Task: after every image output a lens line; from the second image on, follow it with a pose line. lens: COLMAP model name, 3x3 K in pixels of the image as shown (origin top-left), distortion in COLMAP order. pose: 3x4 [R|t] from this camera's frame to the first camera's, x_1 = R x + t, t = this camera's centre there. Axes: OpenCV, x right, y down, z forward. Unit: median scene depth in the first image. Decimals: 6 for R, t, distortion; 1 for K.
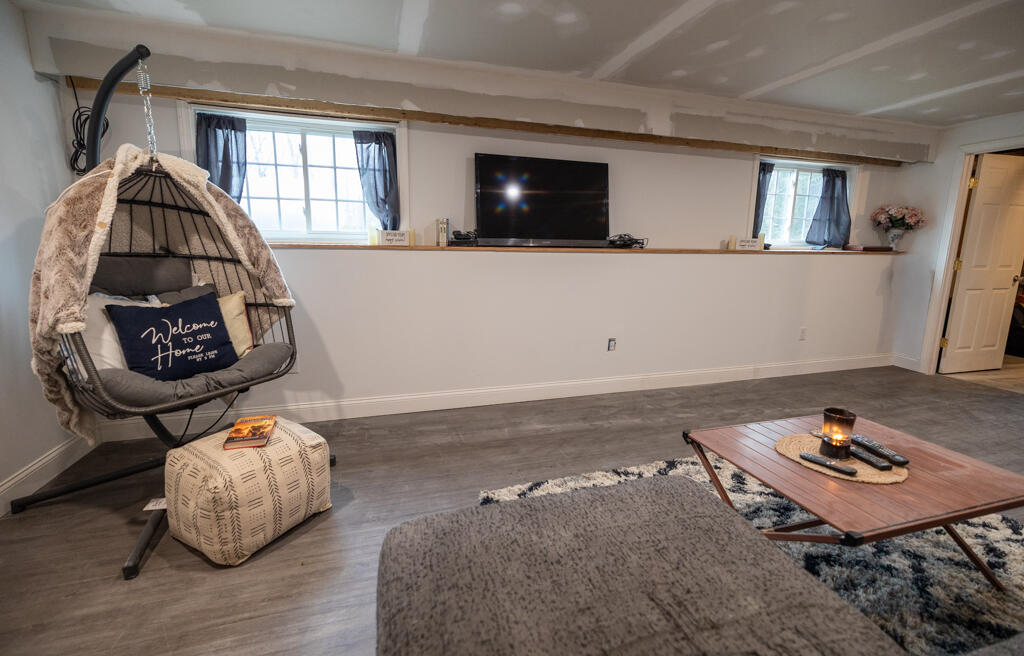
lens RADIAL K [[433.3, 0, 512.0], [0, 433.3, 328.0], [0, 0, 1]] dist [-0.000825, -0.000065]
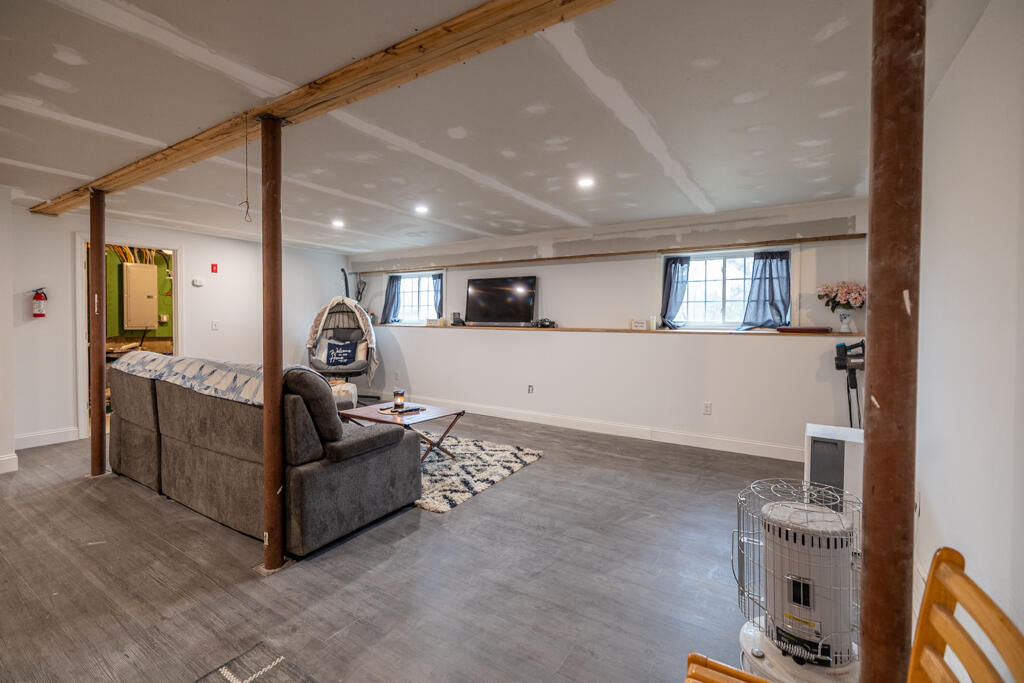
lens RADIAL K [[454.5, 0, 510.3], [0, 454.5, 334.3], [0, 0, 1]] dist [0.000160, 0.000014]
pose [[0.644532, 0.015199, -0.764427, 1.536933], [-0.143748, 0.984382, -0.101630, 0.022680], [0.750943, 0.175389, 0.636650, -0.119292]]
